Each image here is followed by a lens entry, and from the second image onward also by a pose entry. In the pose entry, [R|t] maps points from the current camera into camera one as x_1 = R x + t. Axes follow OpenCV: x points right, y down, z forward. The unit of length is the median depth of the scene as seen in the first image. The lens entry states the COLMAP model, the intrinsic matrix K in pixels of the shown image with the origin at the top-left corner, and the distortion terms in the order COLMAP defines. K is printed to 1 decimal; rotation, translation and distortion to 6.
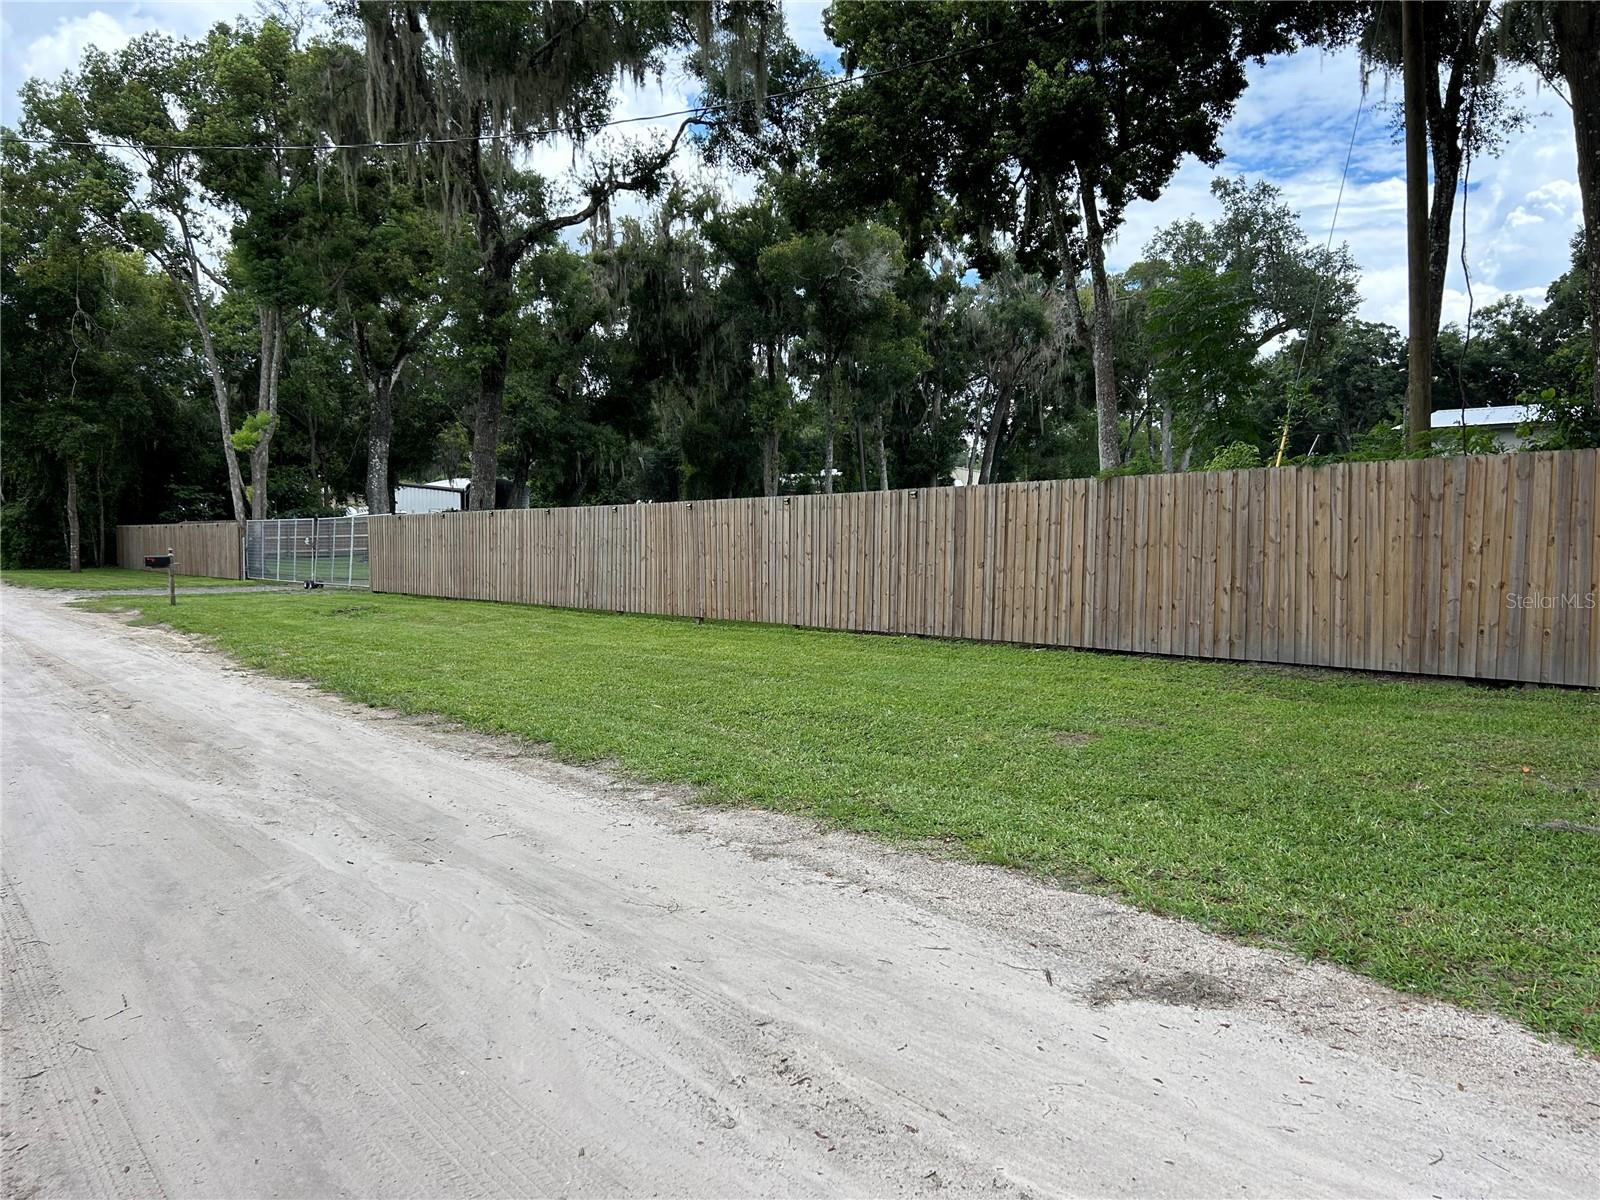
lens RADIAL K [[1202.7, 0, 798.9], [0, 1202.7, 596.4], [0, 0, 1]] dist [0.041261, -0.033427]
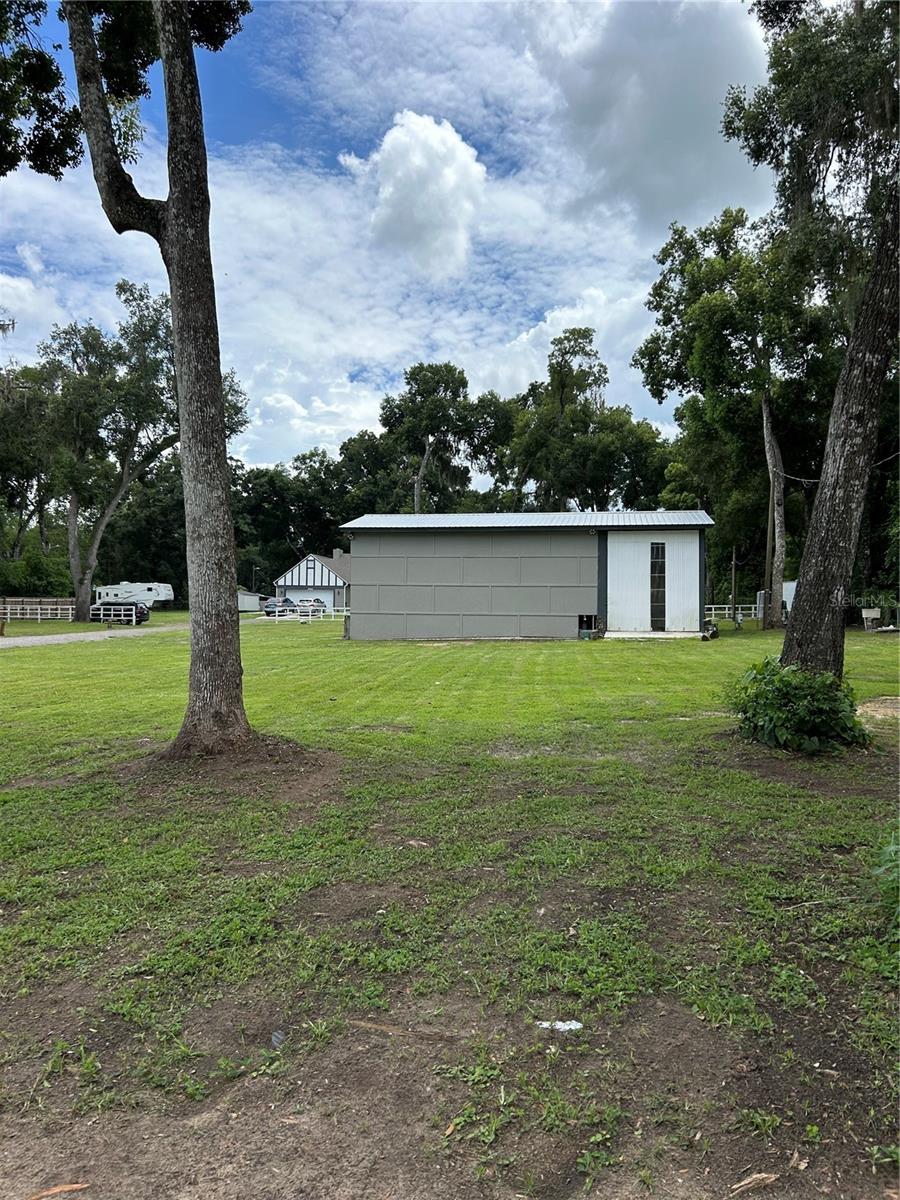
lens RADIAL K [[902.1, 0, 447.4], [0, 902.1, 601.3], [0, 0, 1]] dist [0.041261, -0.033427]
pose [[0.747068, 0.014133, 0.664598, 0.028003], [0.033817, 0.997671, -0.059230, -0.013300], [-0.663887, 0.066723, 0.744850, 0.169442]]
